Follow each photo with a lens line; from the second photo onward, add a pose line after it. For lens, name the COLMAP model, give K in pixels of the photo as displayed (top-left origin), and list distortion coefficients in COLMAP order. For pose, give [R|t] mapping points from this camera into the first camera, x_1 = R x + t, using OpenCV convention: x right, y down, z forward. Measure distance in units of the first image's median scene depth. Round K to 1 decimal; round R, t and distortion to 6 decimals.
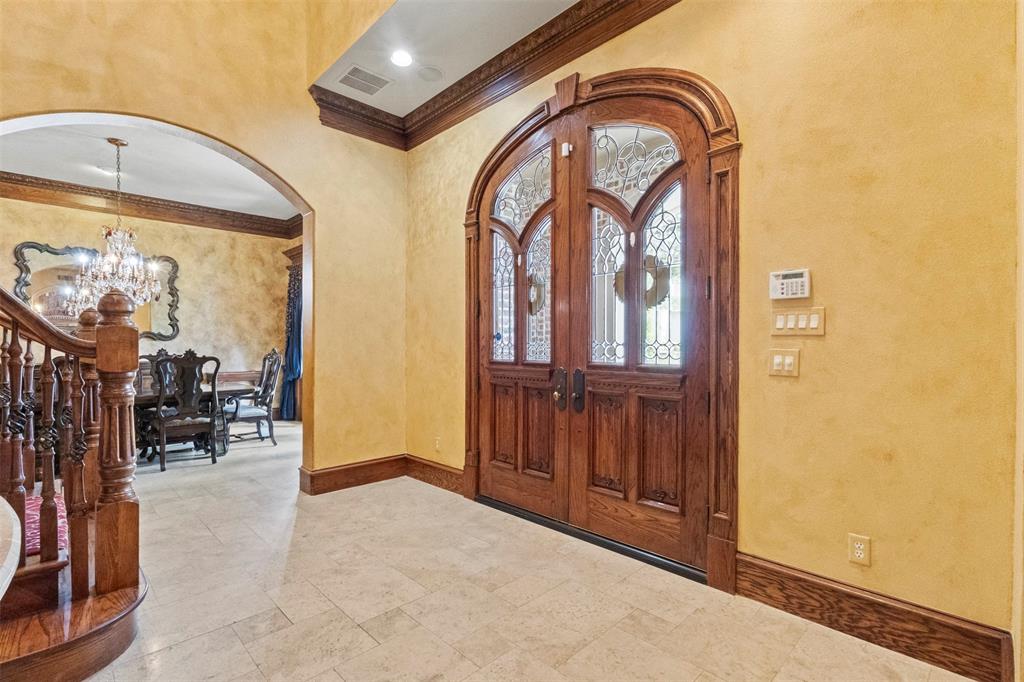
lens RADIAL K [[478.5, 0, 511.6], [0, 478.5, 345.4], [0, 0, 1]] dist [0.005986, 0.000173]
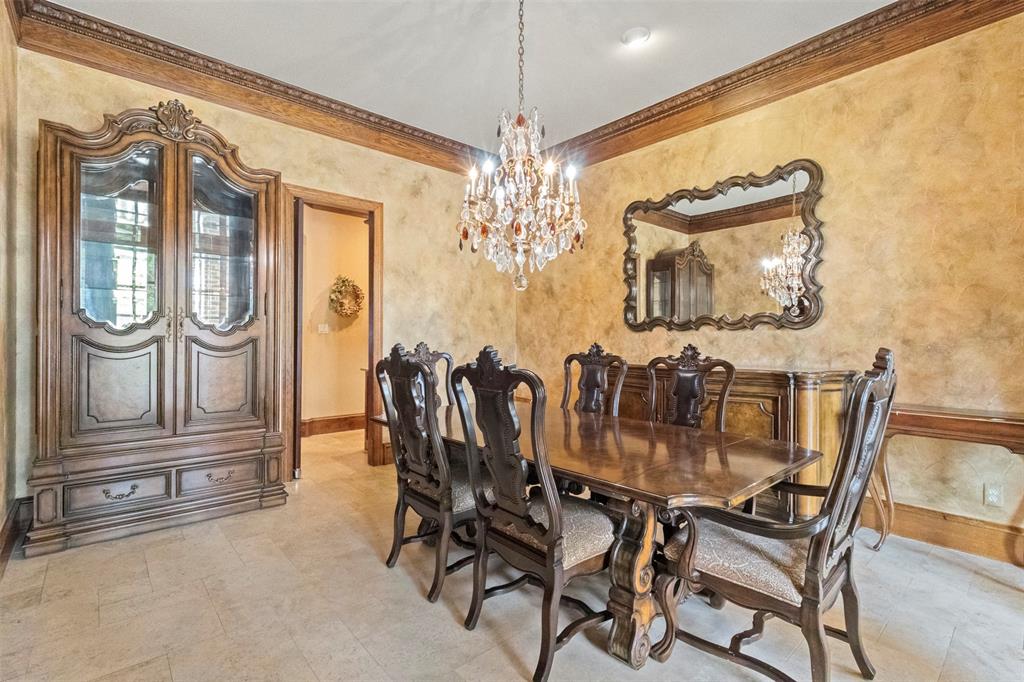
lens RADIAL K [[478.5, 0, 511.7], [0, 478.5, 337.1], [0, 0, 1]] dist [0.005986, 0.000173]
pose [[-0.058434, 0.001094, -0.998291, -0.191253], [-0.000152, 0.999999, 0.001105, -0.001209], [0.998291, 0.000217, -0.058433, 0.687936]]
